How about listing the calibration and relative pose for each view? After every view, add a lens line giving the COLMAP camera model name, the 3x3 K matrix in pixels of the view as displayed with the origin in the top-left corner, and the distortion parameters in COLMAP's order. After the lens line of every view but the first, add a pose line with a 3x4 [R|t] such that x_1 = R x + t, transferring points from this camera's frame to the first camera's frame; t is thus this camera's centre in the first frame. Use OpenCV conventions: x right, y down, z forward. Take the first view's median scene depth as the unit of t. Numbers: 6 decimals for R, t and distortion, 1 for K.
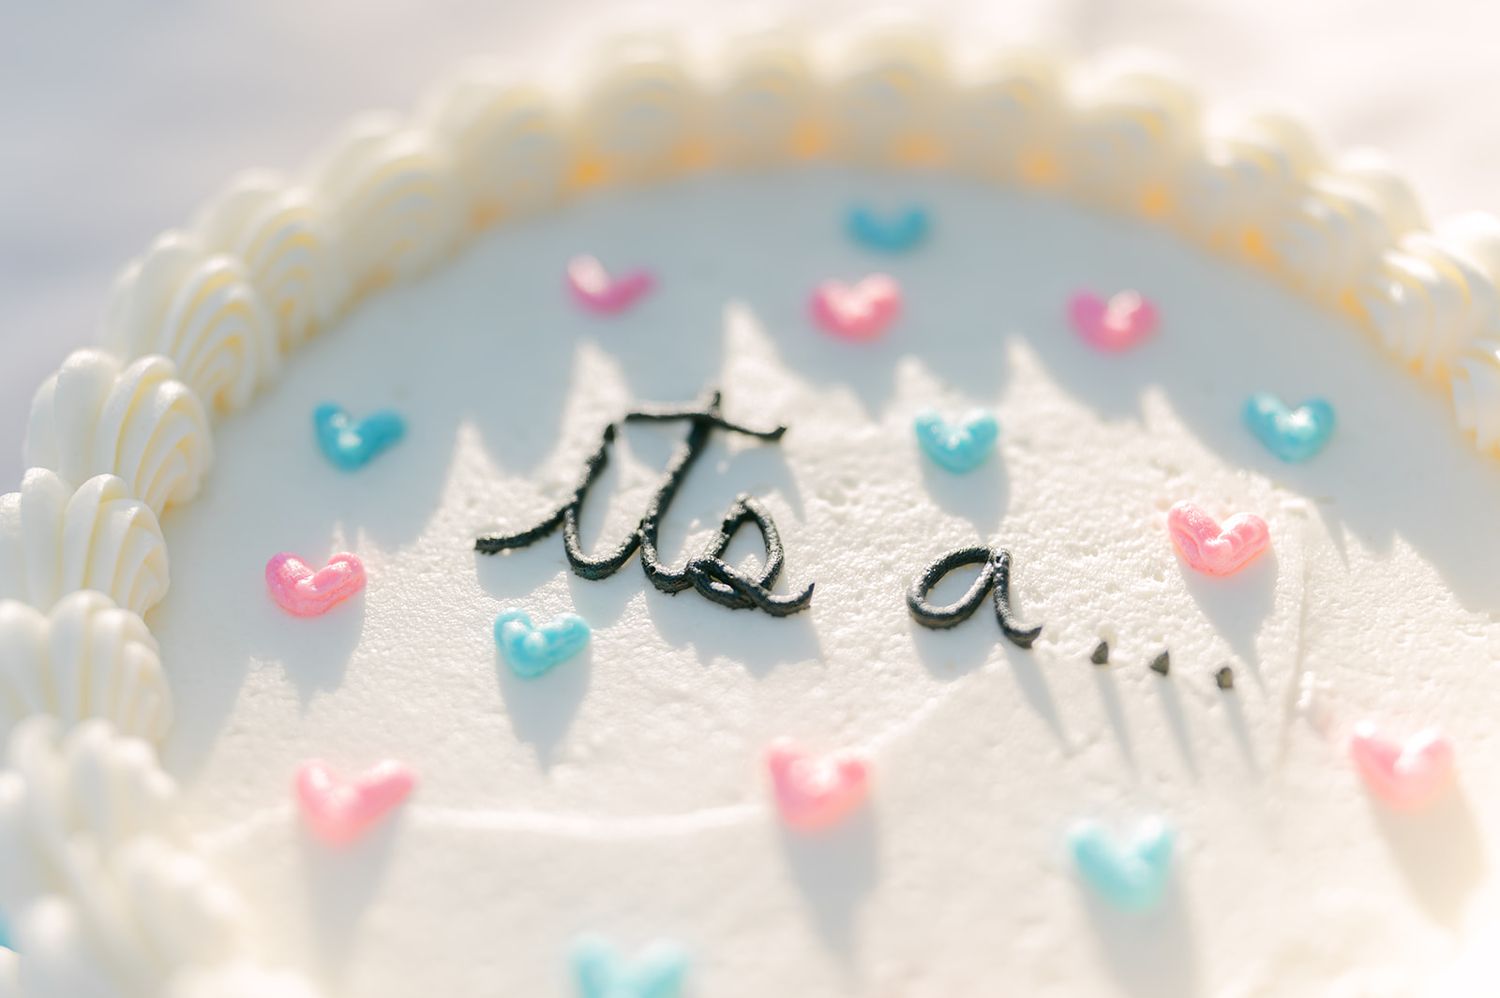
lens RADIAL K [[1803.9, 0, 750.0], [0, 1803.9, 499.0], [0, 0, 1]] dist [-0.010052, -0.015313]
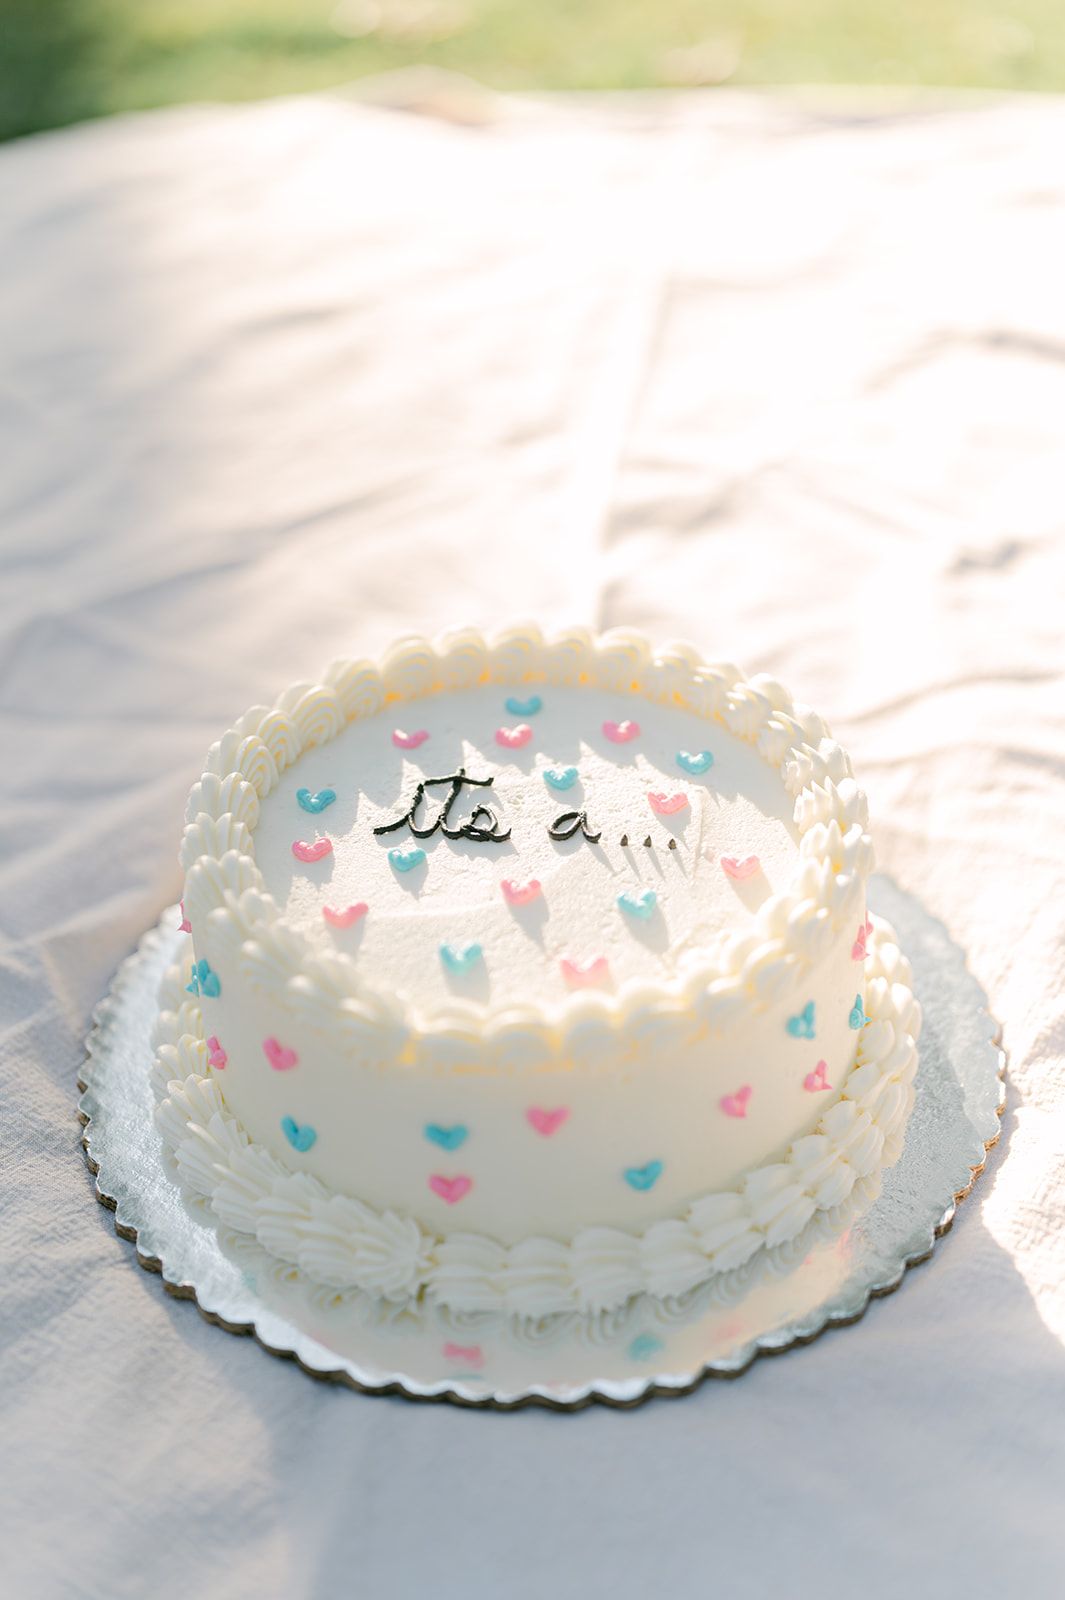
lens RADIAL K [[1837.9, 0, 532.5], [0, 1837.9, 800.0], [0, 0, 1]] dist [0.012962, -0.047246]
pose [[0.991343, -0.093561, 0.092114, -0.164415], [0.110591, 0.973178, -0.201727, 0.517925], [-0.070769, 0.210168, 0.975101, -1.494782]]
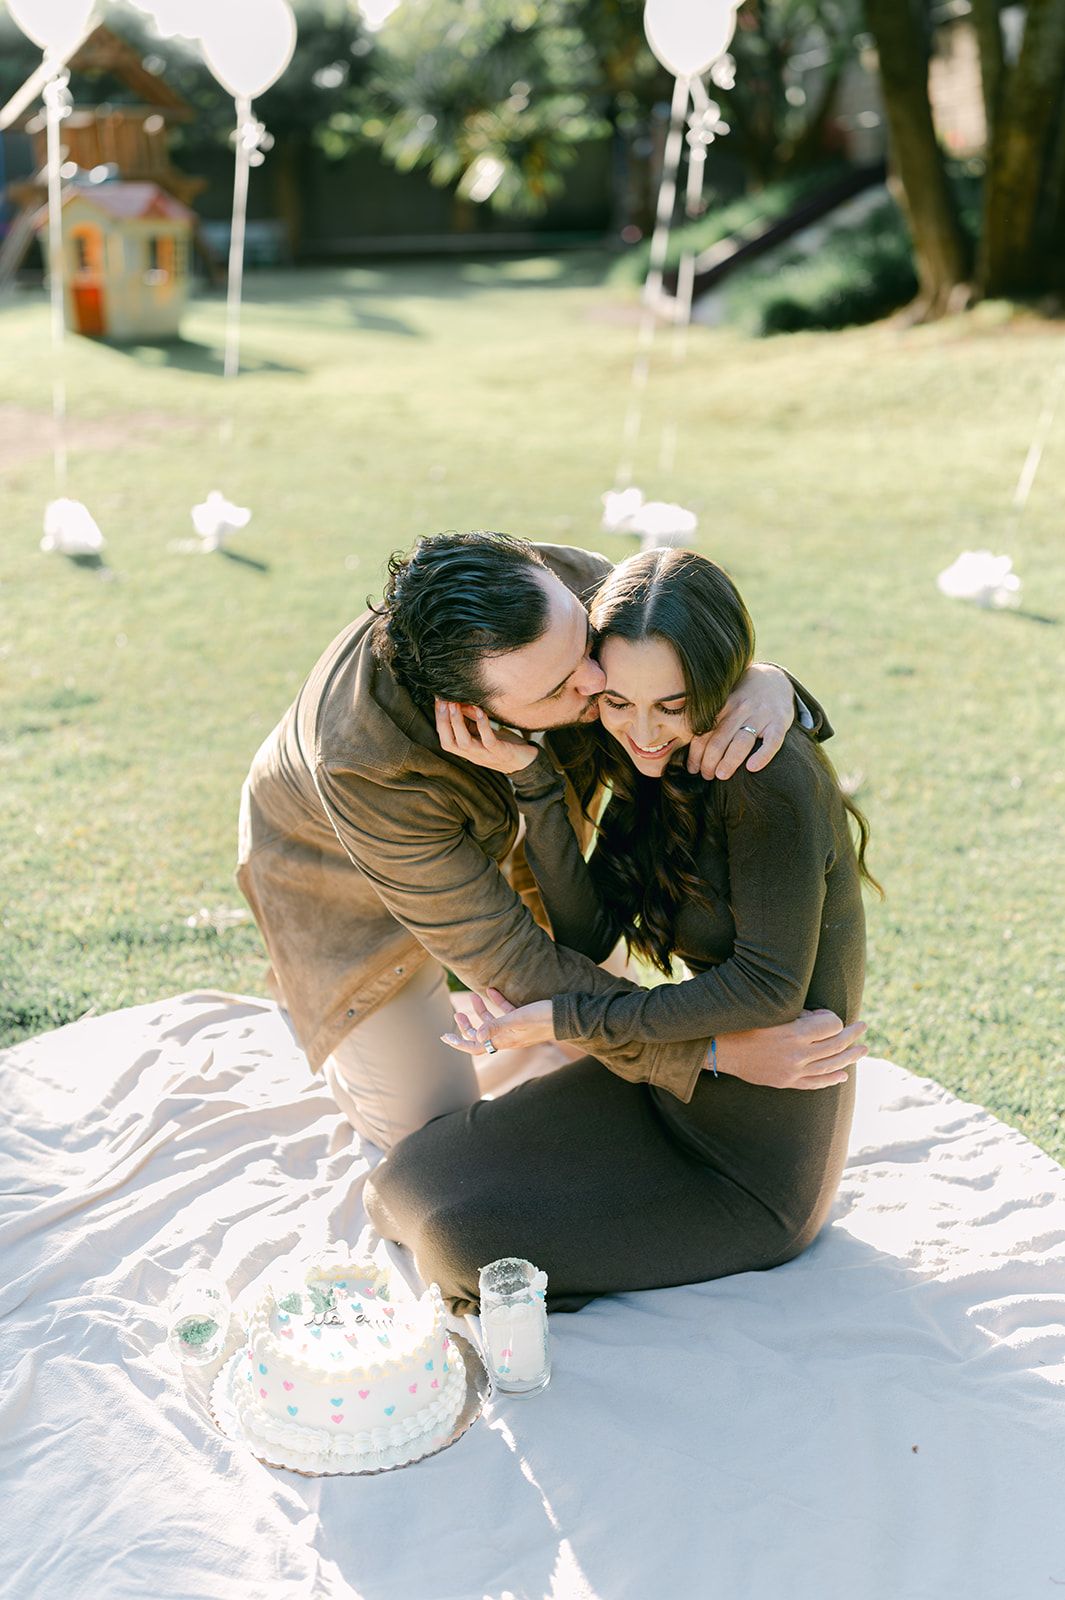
lens RADIAL K [[1924.2, 0, 532.5], [0, 1924.2, 800.0], [0, 0, 1]] dist [-0.010052, -0.015313]
pose [[0.947753, -0.078939, 0.309083, -1.738954], [0.220054, 0.863250, -0.454286, 2.250313], [-0.230955, 0.498566, 0.835519, -8.080544]]
